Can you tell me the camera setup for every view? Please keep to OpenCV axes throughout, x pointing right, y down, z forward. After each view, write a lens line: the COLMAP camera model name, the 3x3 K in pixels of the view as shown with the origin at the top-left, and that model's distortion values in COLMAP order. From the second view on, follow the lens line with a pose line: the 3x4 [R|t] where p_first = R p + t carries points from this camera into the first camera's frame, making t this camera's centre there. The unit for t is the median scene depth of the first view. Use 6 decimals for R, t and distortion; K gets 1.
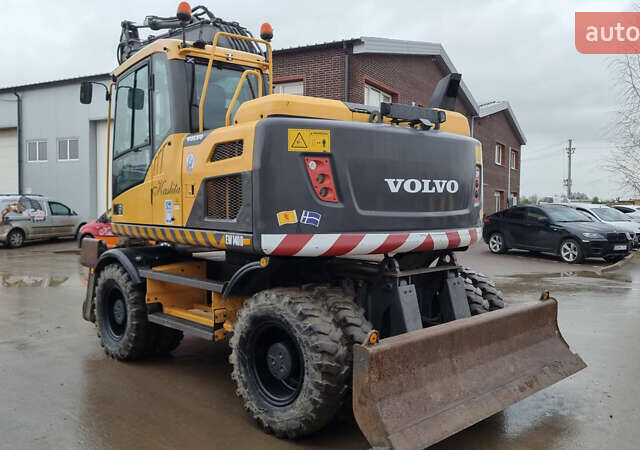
lens RADIAL K [[576.8, 0, 320.0], [0, 576.8, 225.0], [0, 0, 1]] dist [0.046734, -0.015115]
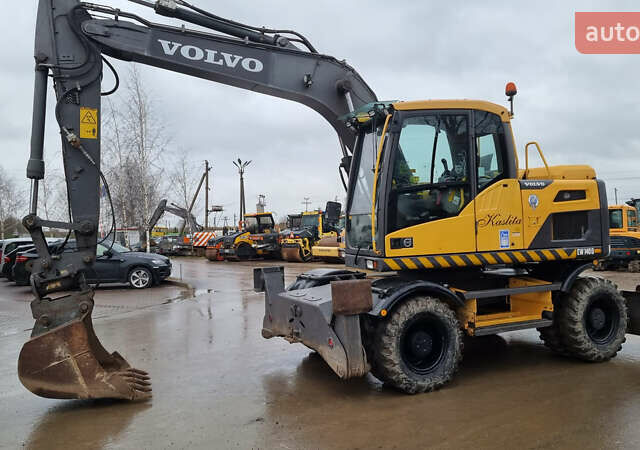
lens RADIAL K [[576.8, 0, 320.0], [0, 576.8, 225.0], [0, 0, 1]] dist [0.046734, -0.015115]
pose [[0.300302, -0.013346, 0.953751, -1.963766], [0.069887, 0.997522, -0.008047, -0.088351], [-0.951281, 0.069071, 0.300490, 1.238859]]
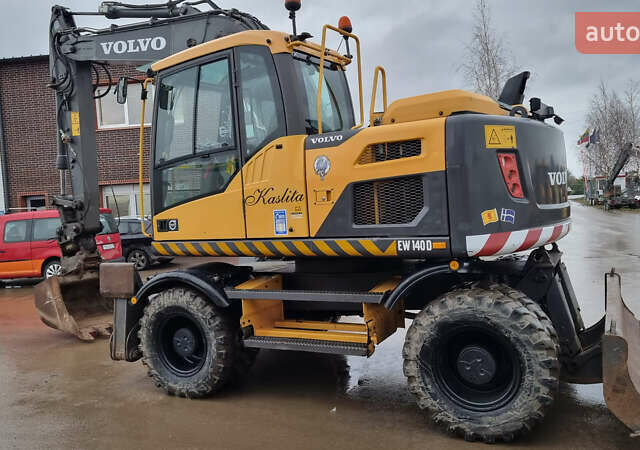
lens RADIAL K [[576.8, 0, 320.0], [0, 576.8, 225.0], [0, 0, 1]] dist [0.046734, -0.015115]
pose [[0.943167, -0.077362, 0.323188, -0.611061], [0.076904, 0.996937, 0.014209, -0.032961], [-0.323297, 0.011453, 0.946228, 0.160553]]
